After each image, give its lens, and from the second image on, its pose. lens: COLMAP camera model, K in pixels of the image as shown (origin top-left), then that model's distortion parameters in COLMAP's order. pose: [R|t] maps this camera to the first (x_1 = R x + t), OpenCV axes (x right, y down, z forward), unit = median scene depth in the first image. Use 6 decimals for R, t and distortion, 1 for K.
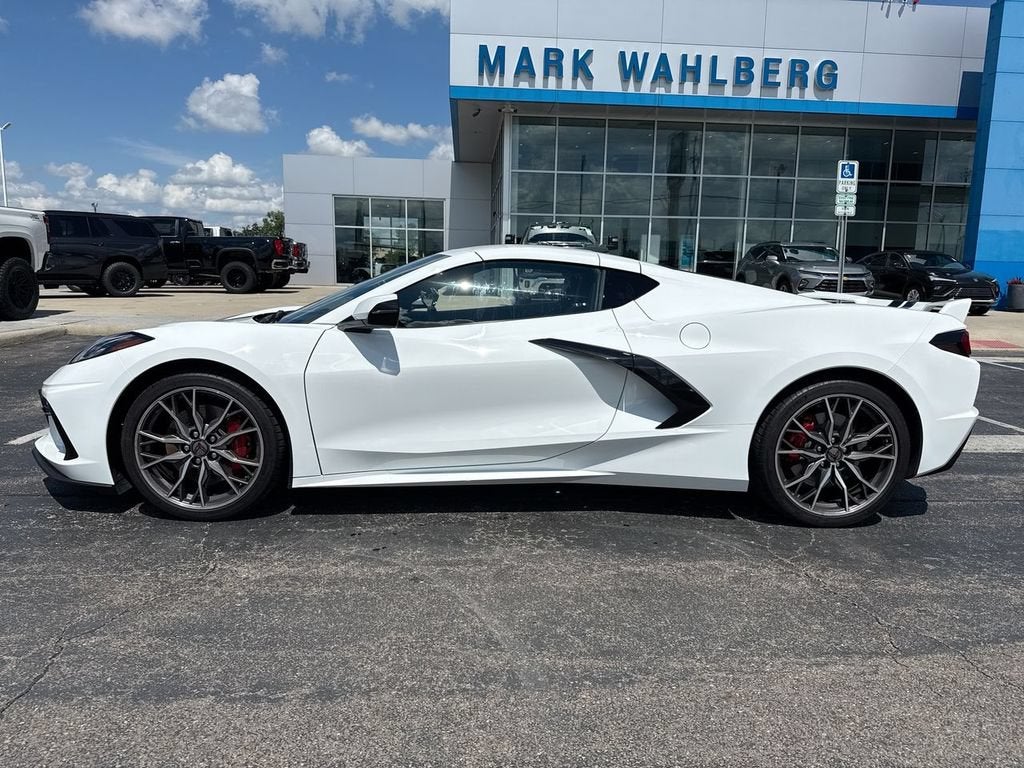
lens RADIAL K [[729.1, 0, 511.6], [0, 729.1, 394.0], [0, 0, 1]] dist [0.012884, -0.026912]
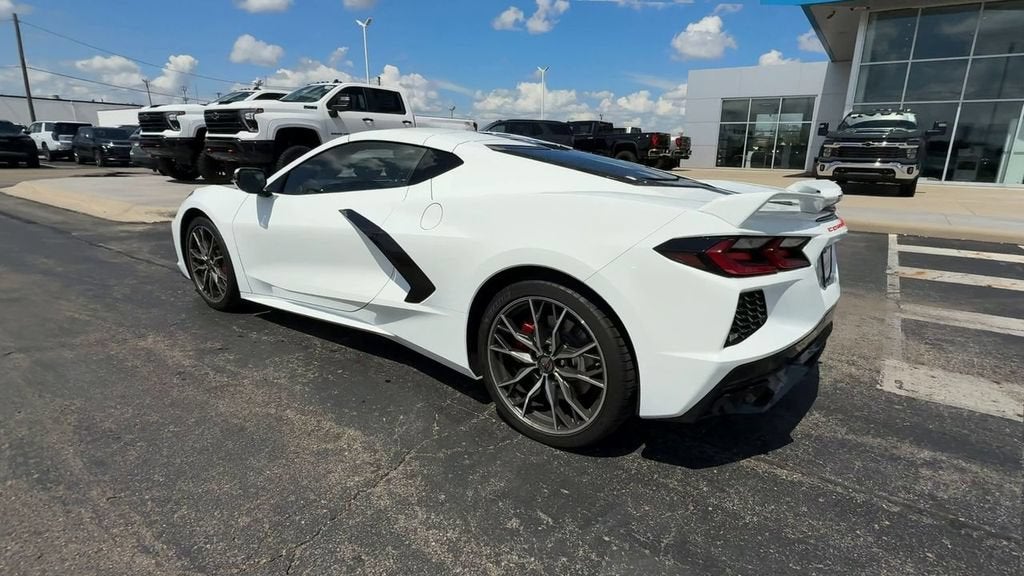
lens RADIAL K [[508.4, 0, 535.2], [0, 508.4, 291.8], [0, 0, 1]] dist [-0.002297, 0.001008]
pose [[0.789200, 0.158721, -0.593272, 0.687395], [-0.104819, 0.986663, 0.124533, -0.068872], [0.605125, -0.036095, 0.795312, 0.448931]]
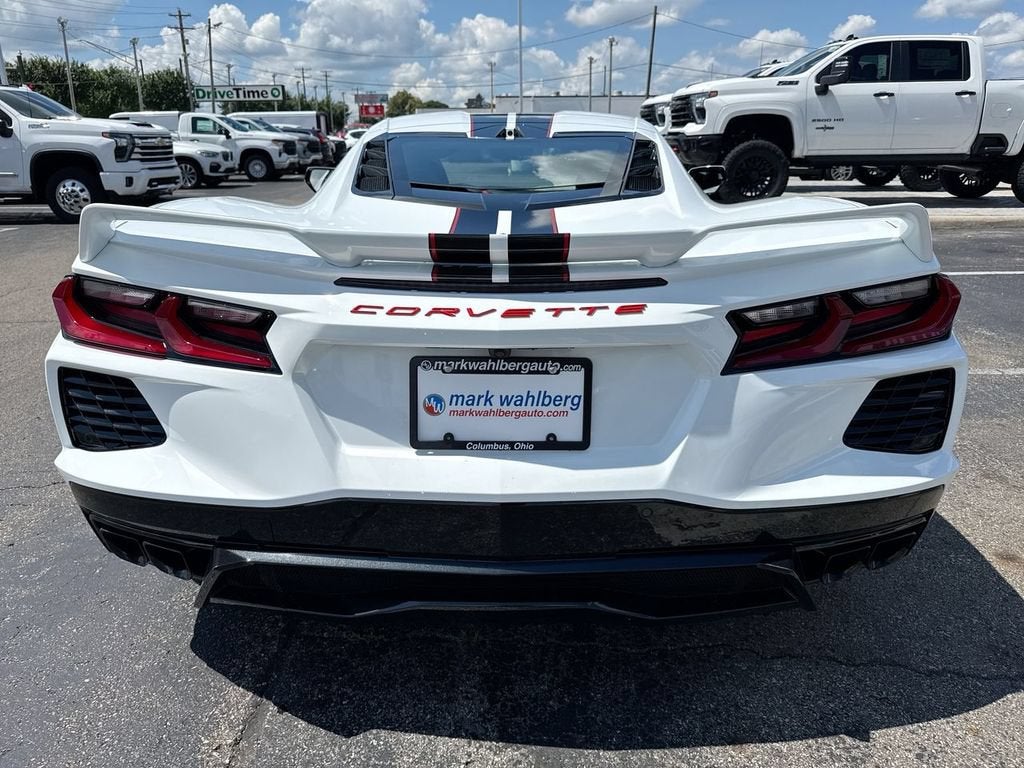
lens RADIAL K [[729.1, 0, 507.1], [0, 729.1, 383.4], [0, 0, 1]] dist [0.012884, -0.026912]
pose [[-0.072956, 0.291235, -0.953866, 0.921118], [-0.158004, 0.940961, 0.299379, -0.175749], [0.984740, 0.172556, -0.022632, 1.134916]]
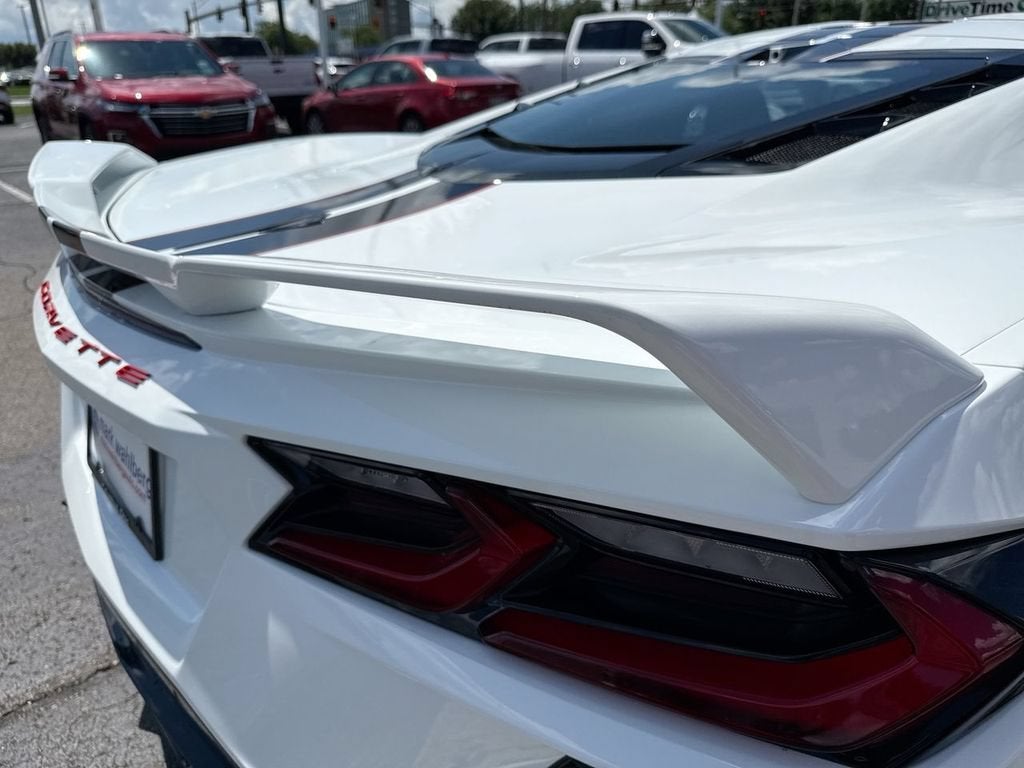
lens RADIAL K [[729.1, 0, 516.0], [0, 729.1, 387.6], [0, 0, 1]] dist [0.012884, -0.026912]
pose [[-0.802016, 0.228811, -0.551739, 0.621752], [-0.096068, 0.862278, 0.497241, -0.218812], [0.589526, 0.451799, -0.669579, 1.362878]]
